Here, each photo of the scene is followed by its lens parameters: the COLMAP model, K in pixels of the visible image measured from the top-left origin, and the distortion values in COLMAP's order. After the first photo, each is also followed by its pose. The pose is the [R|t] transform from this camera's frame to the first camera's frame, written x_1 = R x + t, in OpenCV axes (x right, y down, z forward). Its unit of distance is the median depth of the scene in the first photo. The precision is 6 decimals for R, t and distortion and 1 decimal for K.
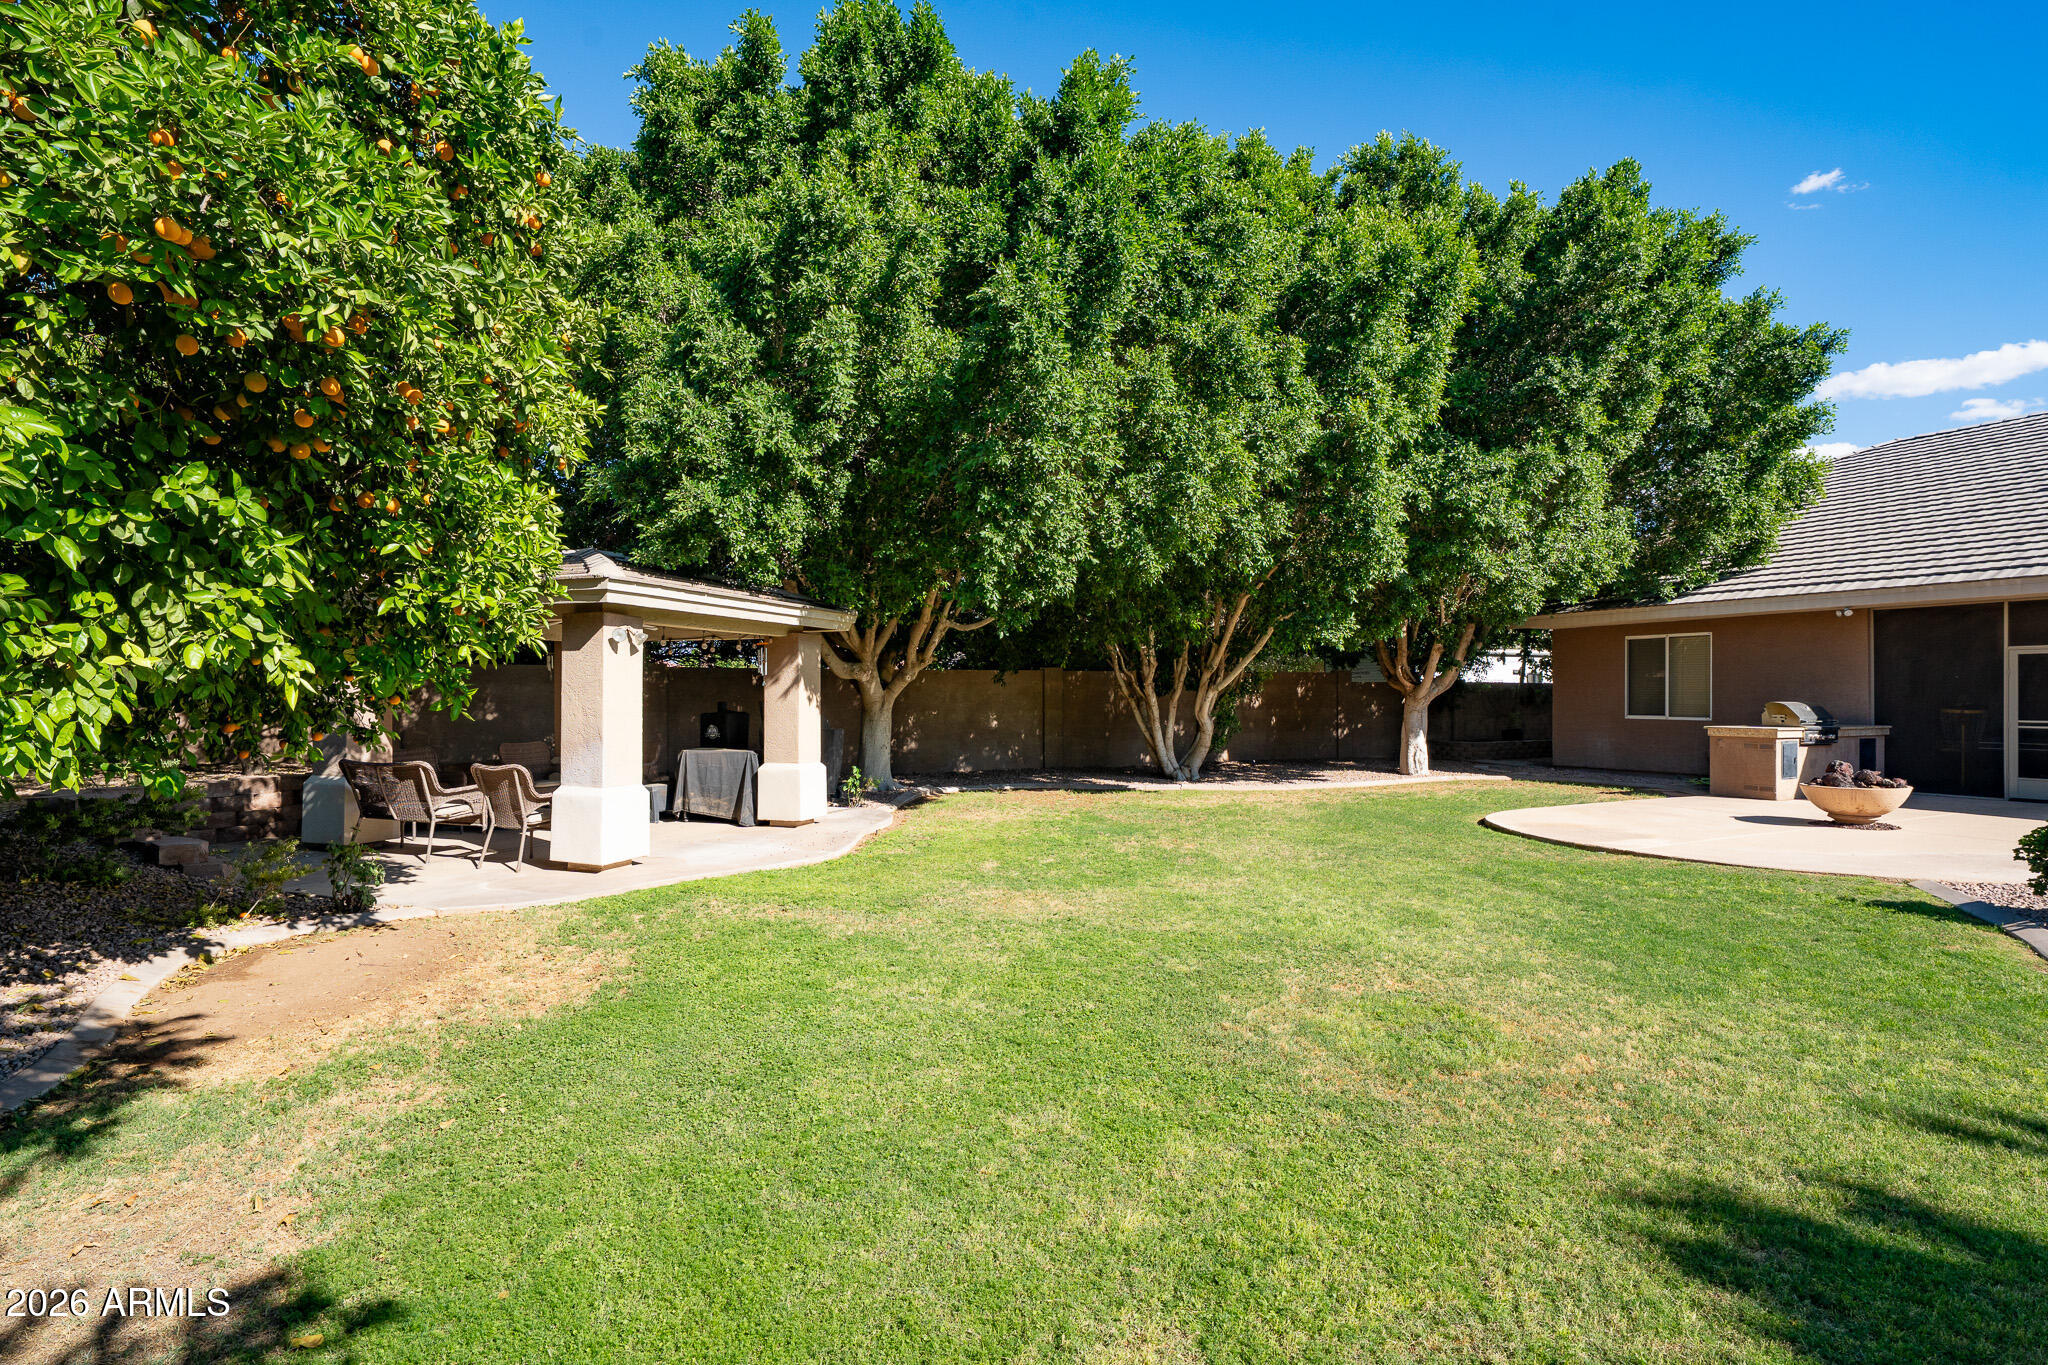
lens RADIAL K [[989.5, 0, 1034.2], [0, 989.5, 689.3], [0, 0, 1]] dist [0.002517, 0.000814]
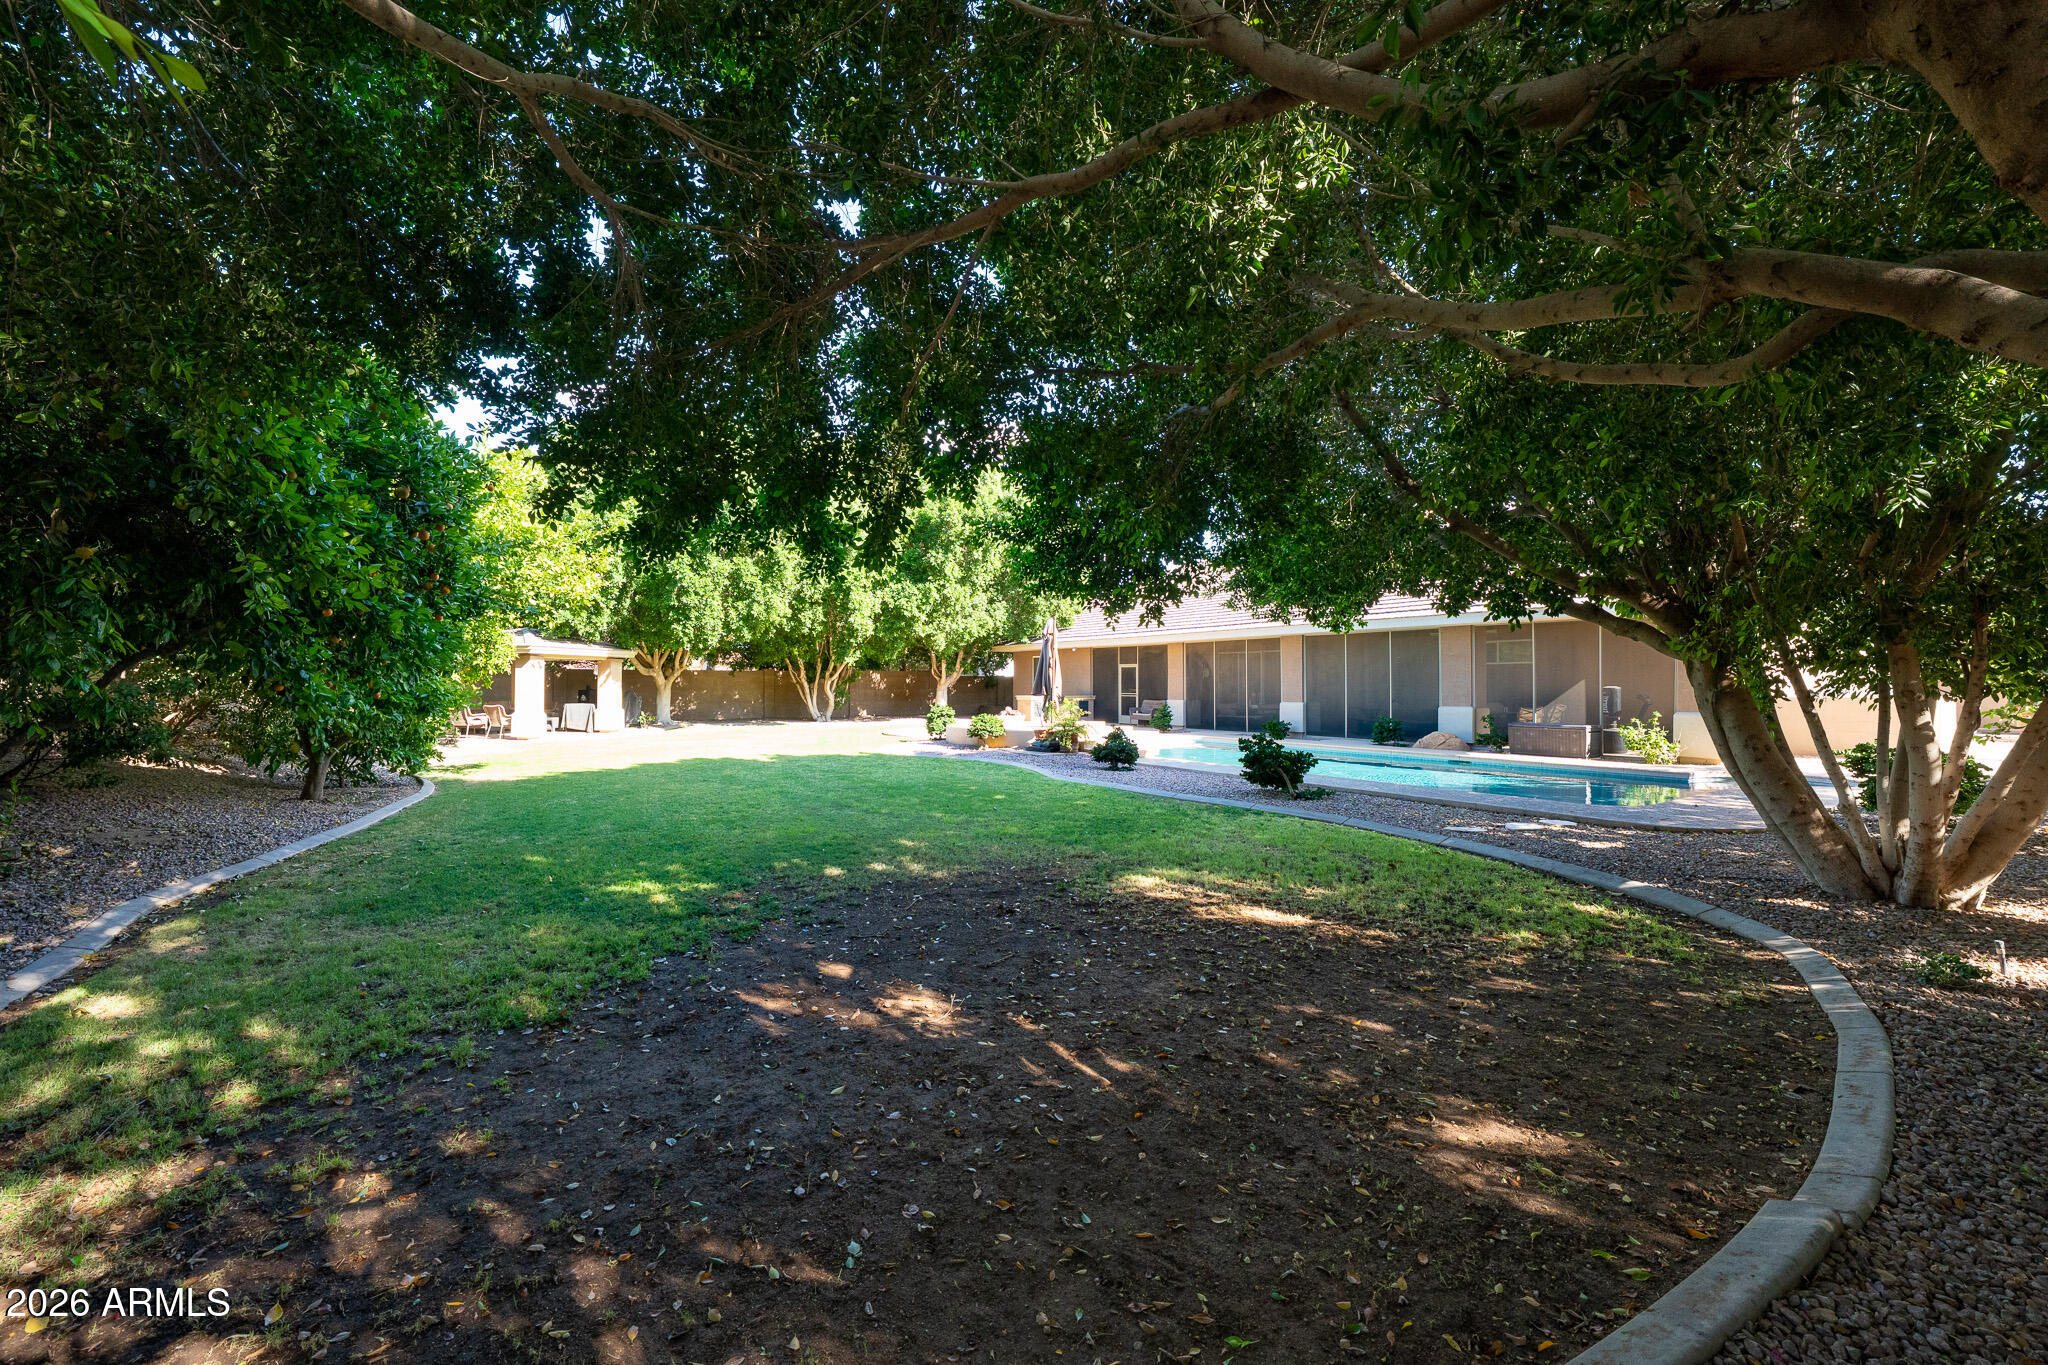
lens RADIAL K [[792.6, 0, 1019.8], [0, 792.6, 681.8], [0, 0, 1]] dist [-0.001847, -0.001459]
pose [[0.991411, 0.002085, 0.130764, 0.456456], [-0.002944, 0.999975, 0.006376, -0.010021], [-0.130748, -0.006706, 0.991393, -0.994324]]
